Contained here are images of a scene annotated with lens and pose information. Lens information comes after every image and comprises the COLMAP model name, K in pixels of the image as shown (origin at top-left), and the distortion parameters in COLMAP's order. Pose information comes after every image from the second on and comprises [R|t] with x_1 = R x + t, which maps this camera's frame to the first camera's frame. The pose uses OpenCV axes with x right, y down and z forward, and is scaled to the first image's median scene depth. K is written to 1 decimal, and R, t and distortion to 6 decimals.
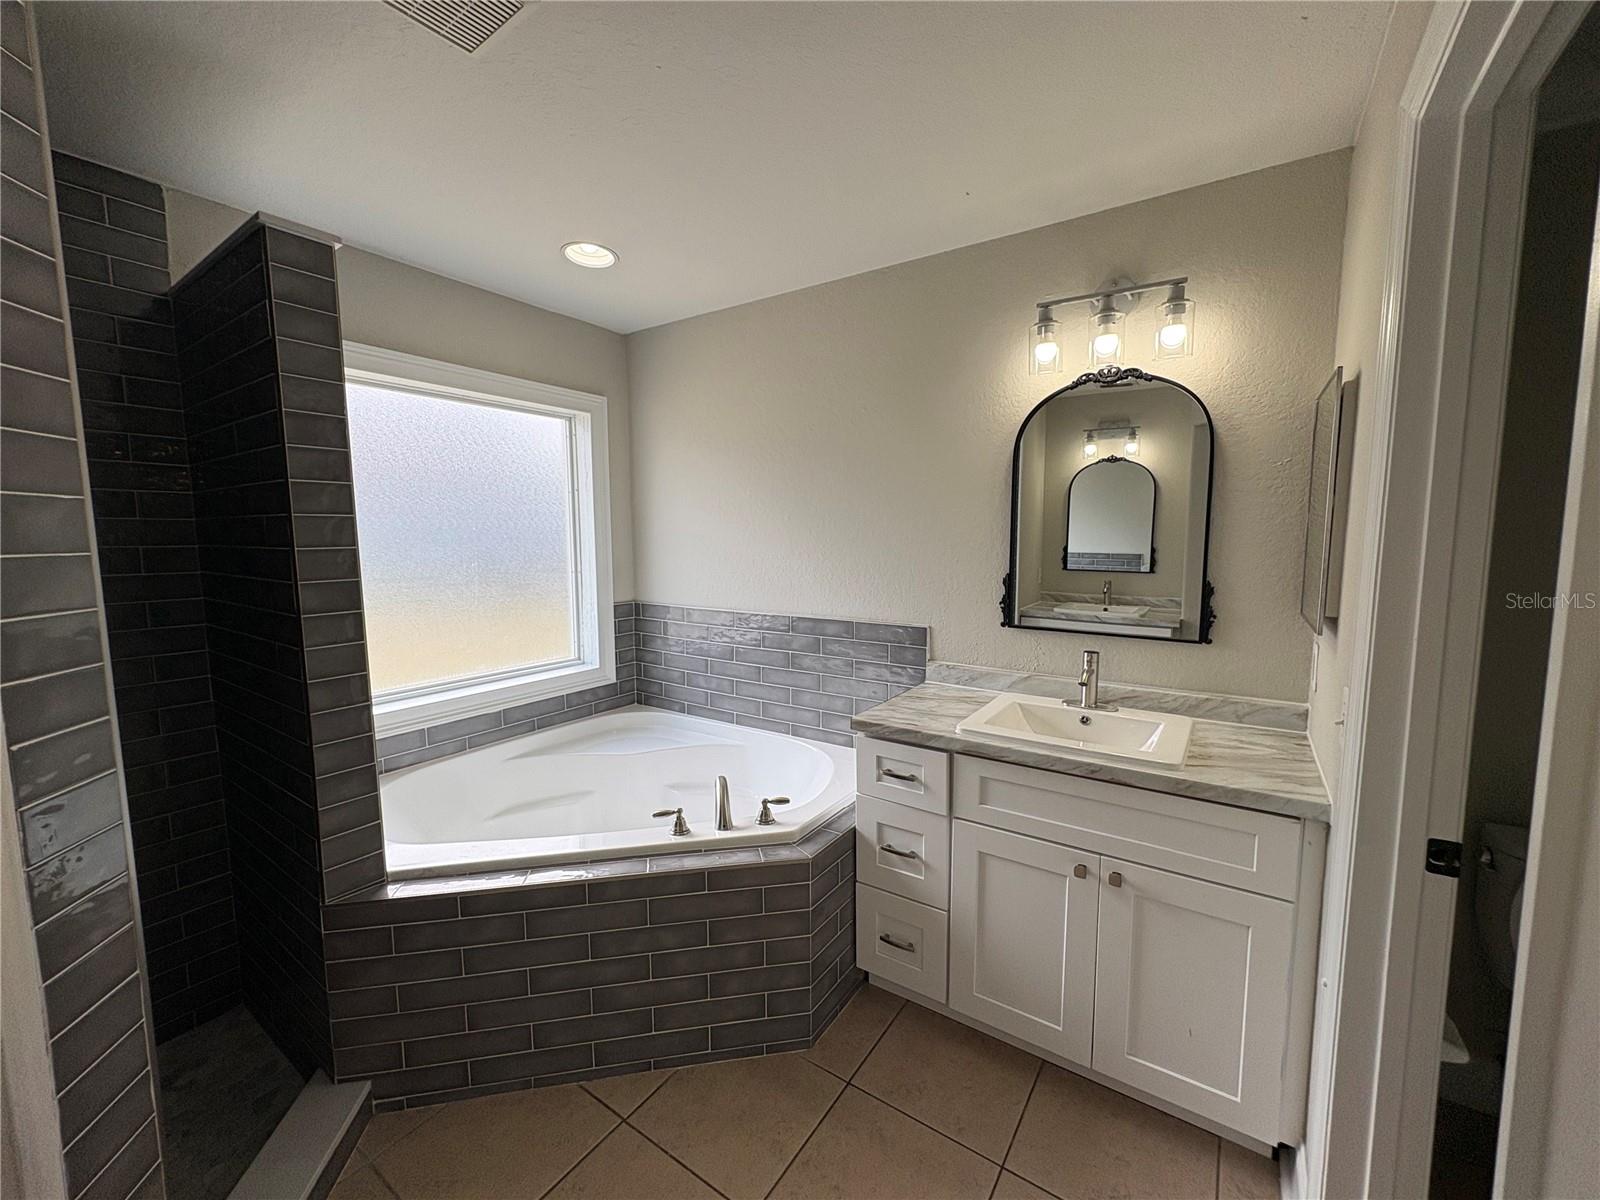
lens RADIAL K [[641.1, 0, 801.5], [0, 641.1, 598.4], [0, 0, 1]] dist [-0.000370, 0.000927]
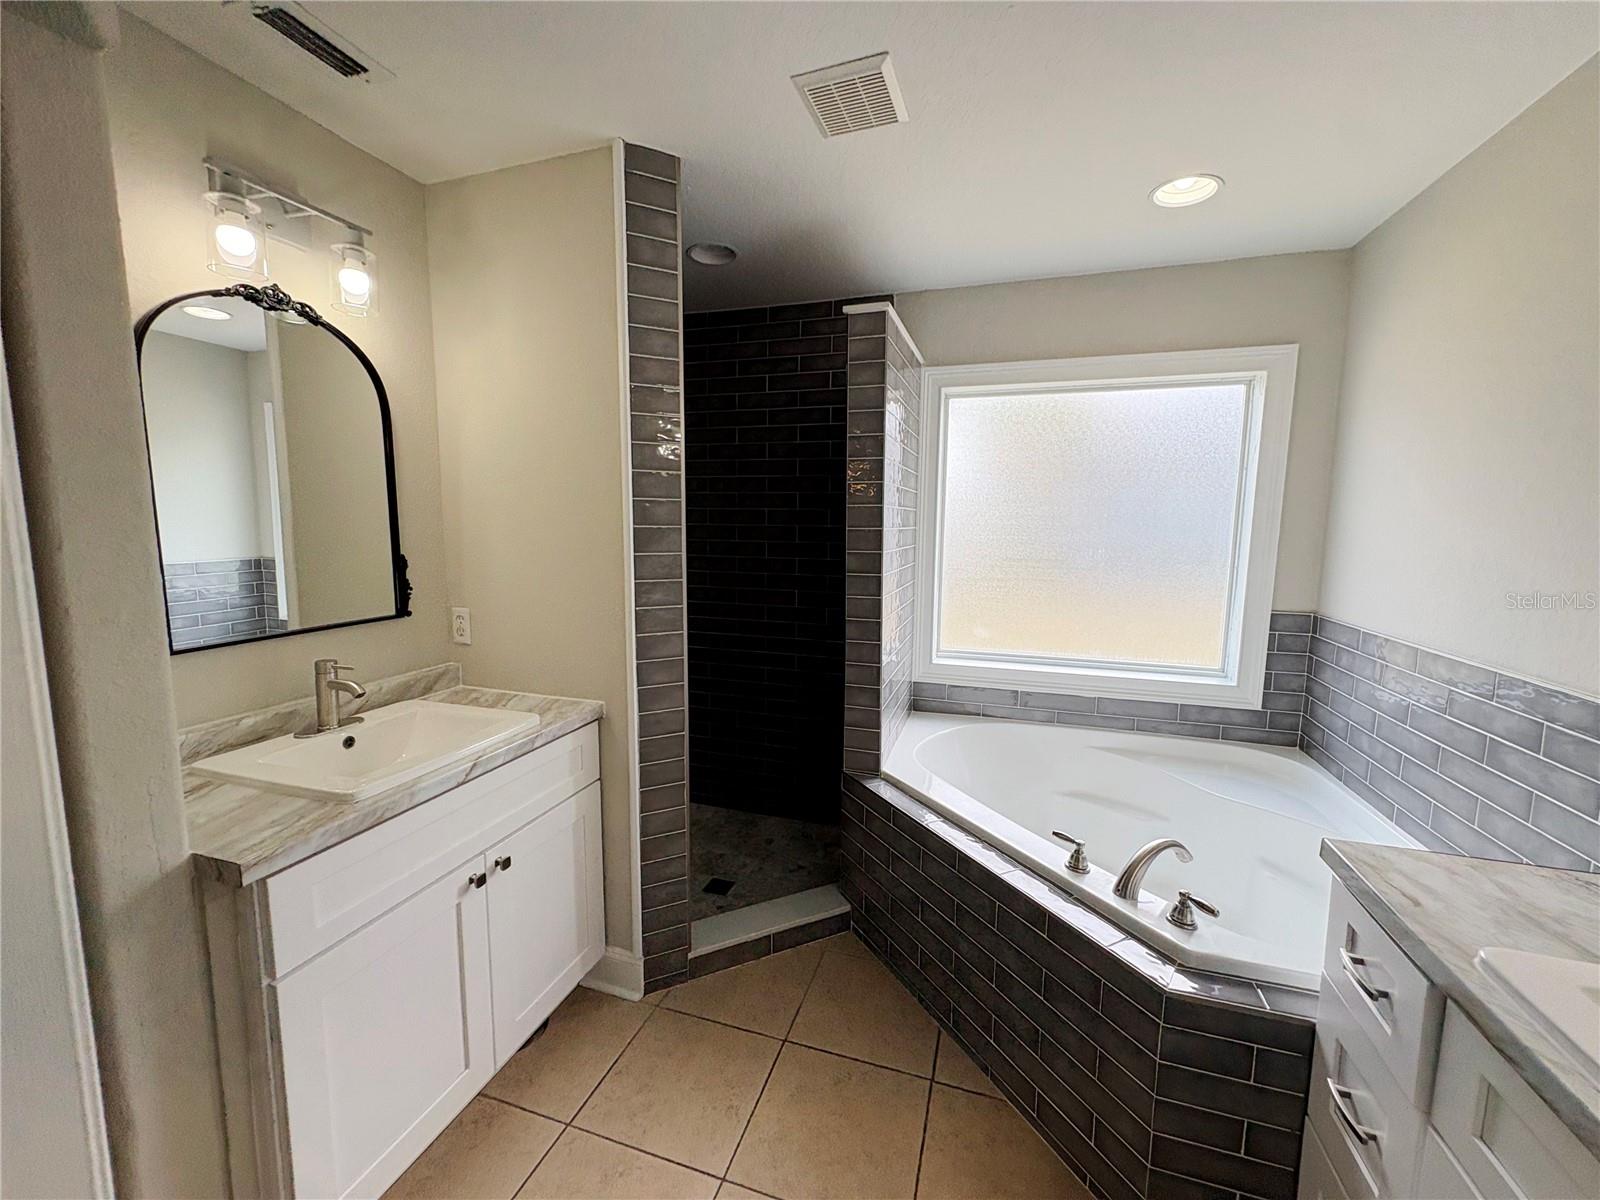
lens RADIAL K [[641.1, 0, 800.7], [0, 641.1, 599.3], [0, 0, 1]] dist [-0.000370, 0.000927]
pose [[0.282960, 0.121786, -0.951368, 0.399911], [-0.104983, 0.989879, 0.095491, -0.029336], [0.953369, 0.072857, 0.292882, 0.307014]]
